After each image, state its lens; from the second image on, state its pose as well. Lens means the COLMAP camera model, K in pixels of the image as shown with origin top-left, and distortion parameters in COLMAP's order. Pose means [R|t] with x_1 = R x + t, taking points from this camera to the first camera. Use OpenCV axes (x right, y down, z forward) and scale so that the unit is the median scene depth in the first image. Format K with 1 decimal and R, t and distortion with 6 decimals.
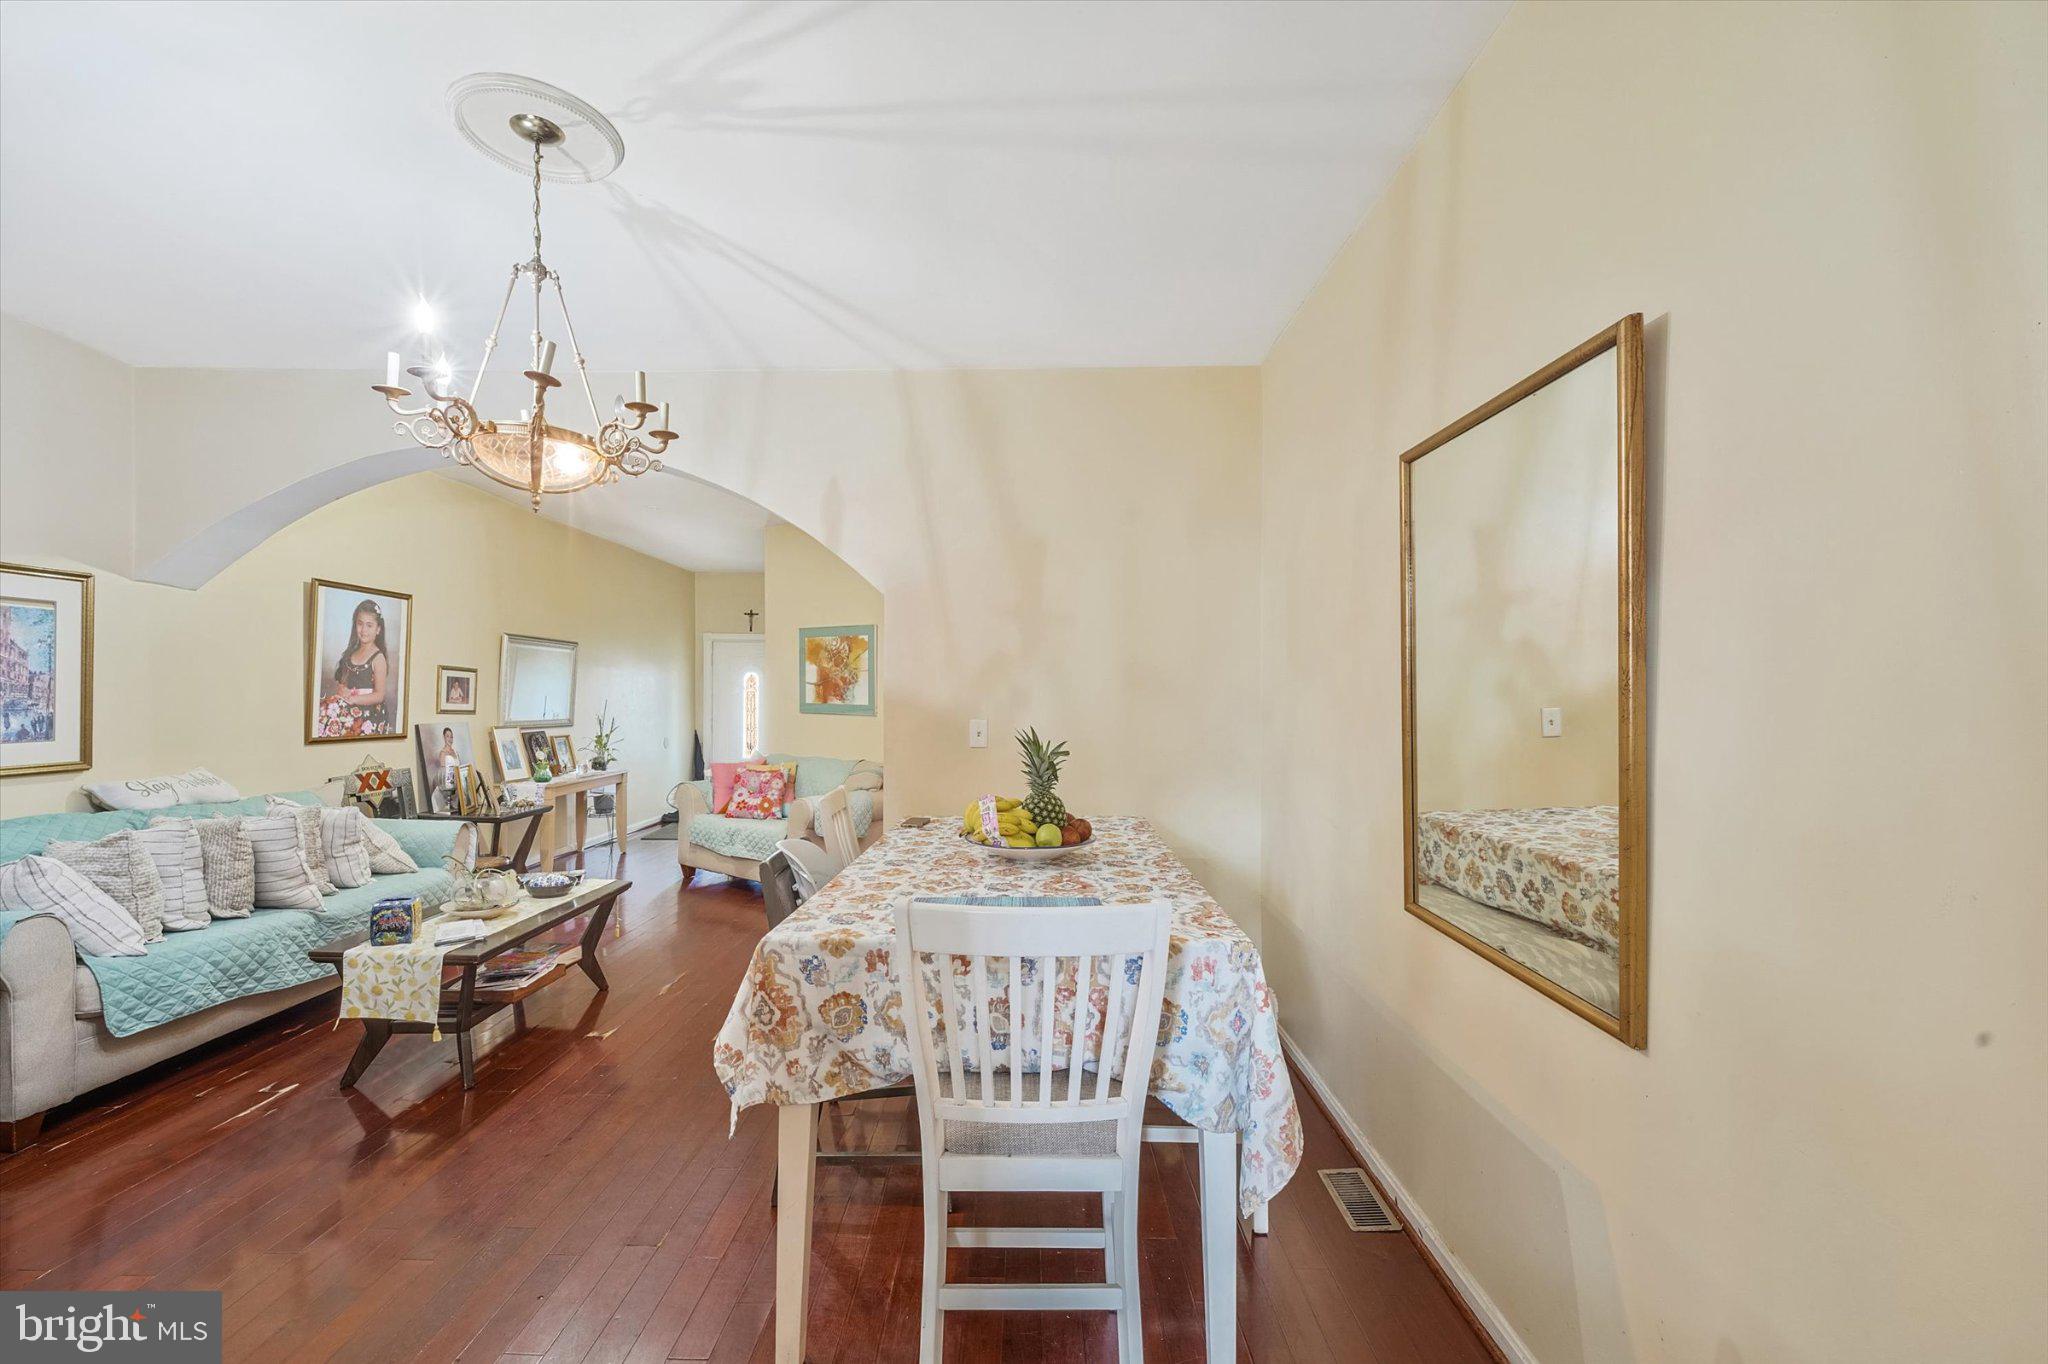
lens RADIAL K [[837.4, 0, 1028.9], [0, 837.4, 693.7], [0, 0, 1]] dist [-0.000024, -0.000296]
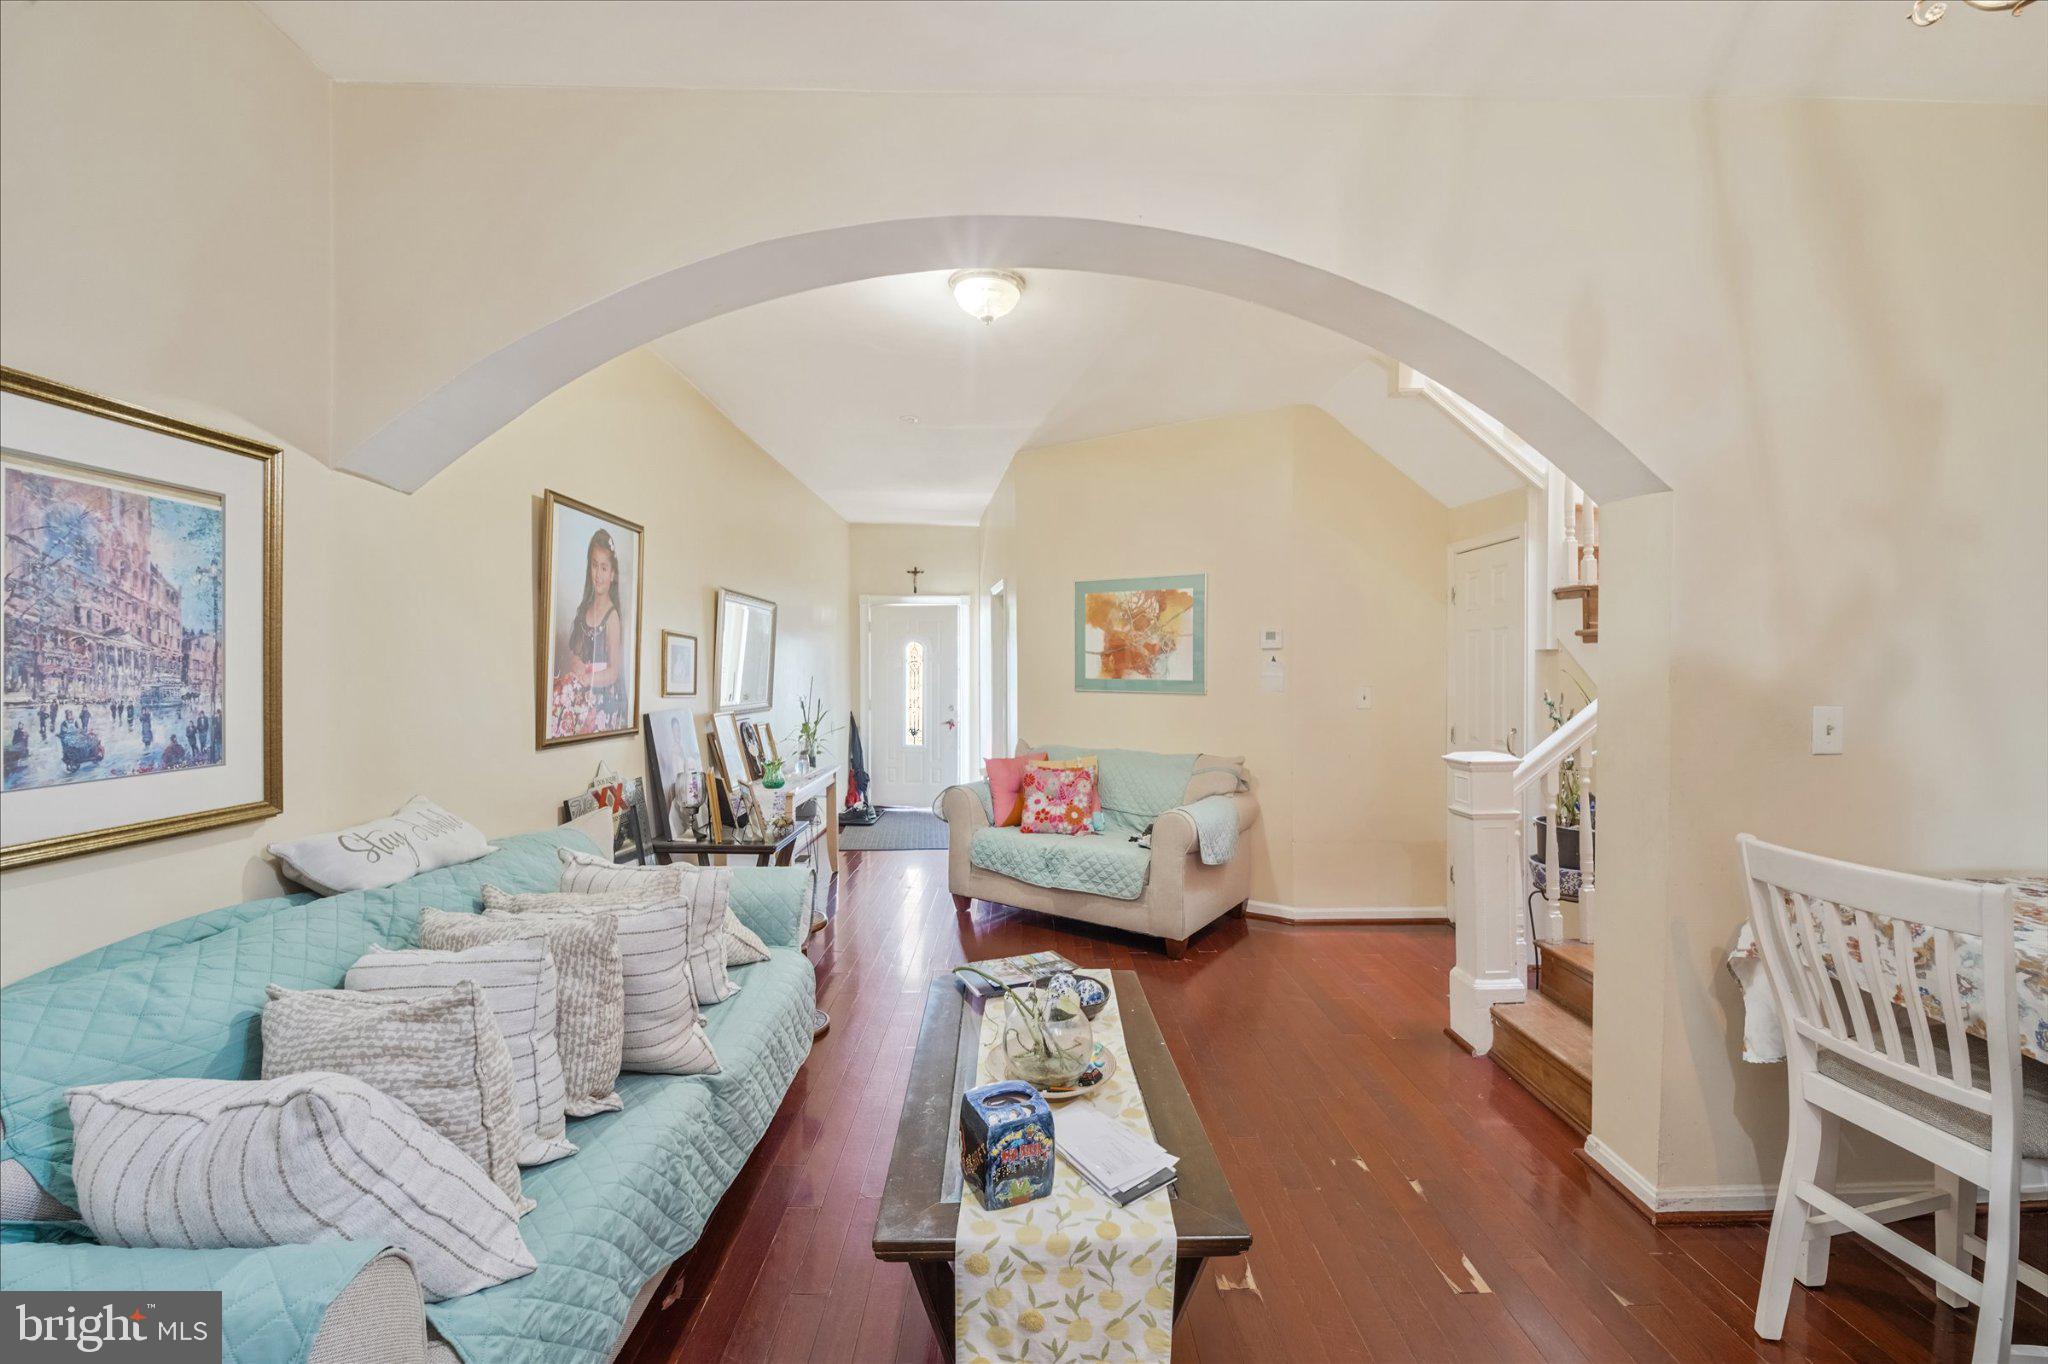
lens RADIAL K [[841.5, 0, 1043.0], [0, 841.5, 673.7], [0, 0, 1]] dist [0.022403, -0.020183]
pose [[0.999710, -0.008018, 0.022715, -0.565806], [0.007816, 0.999929, 0.008949, -0.000584], [-0.022785, -0.008769, 0.999702, 0.394812]]
